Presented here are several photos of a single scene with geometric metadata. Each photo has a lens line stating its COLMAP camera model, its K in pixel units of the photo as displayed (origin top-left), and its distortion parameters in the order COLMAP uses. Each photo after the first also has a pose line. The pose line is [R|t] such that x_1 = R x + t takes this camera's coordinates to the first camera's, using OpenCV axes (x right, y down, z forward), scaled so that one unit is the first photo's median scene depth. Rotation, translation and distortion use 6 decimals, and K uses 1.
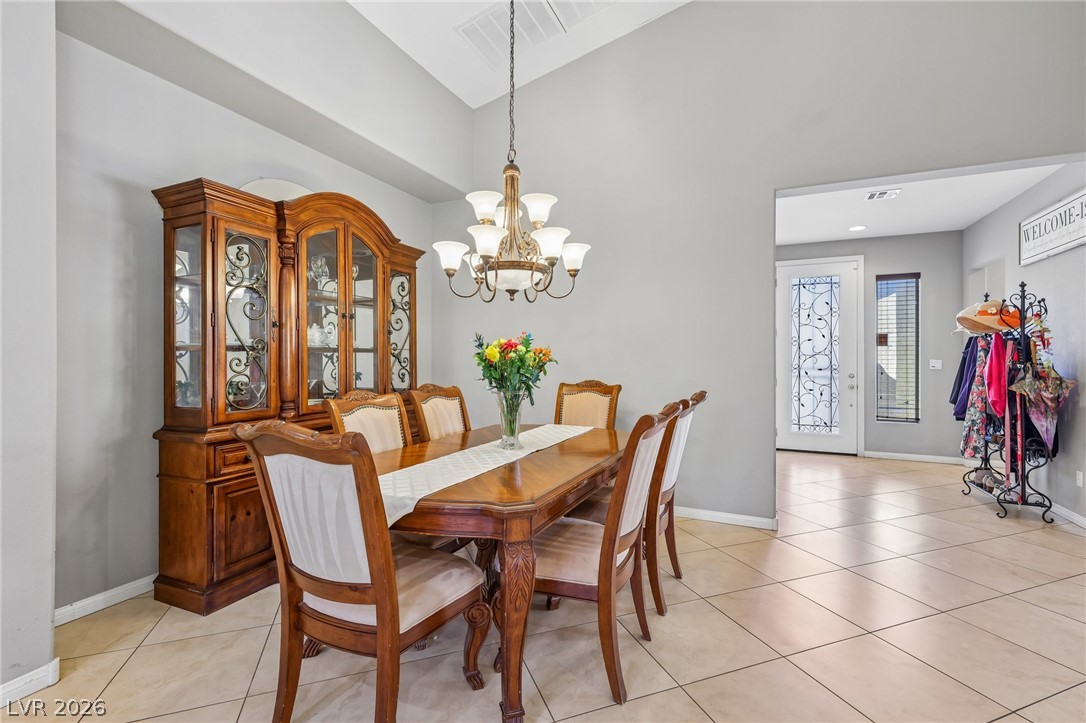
lens RADIAL K [[476.7, 0, 545.2], [0, 476.7, 357.8], [0, 0, 1]] dist [0.001730, -0.000483]
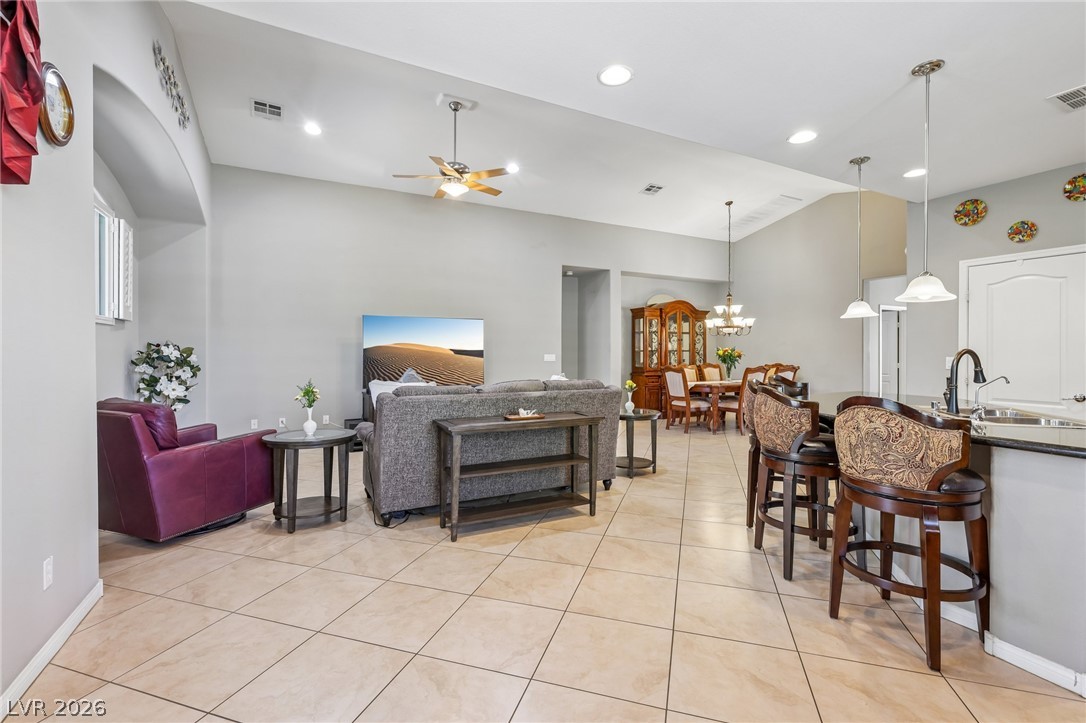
lens RADIAL K [[476.7, 0, 543.4], [0, 476.7, 351.4], [0, 0, 1]] dist [0.001730, -0.000483]
pose [[0.786396, -0.000036, -0.617723, 0.647319], [-0.000341, 1.000000, -0.000493, -0.010358], [0.617723, 0.000599, 0.786396, -1.606651]]
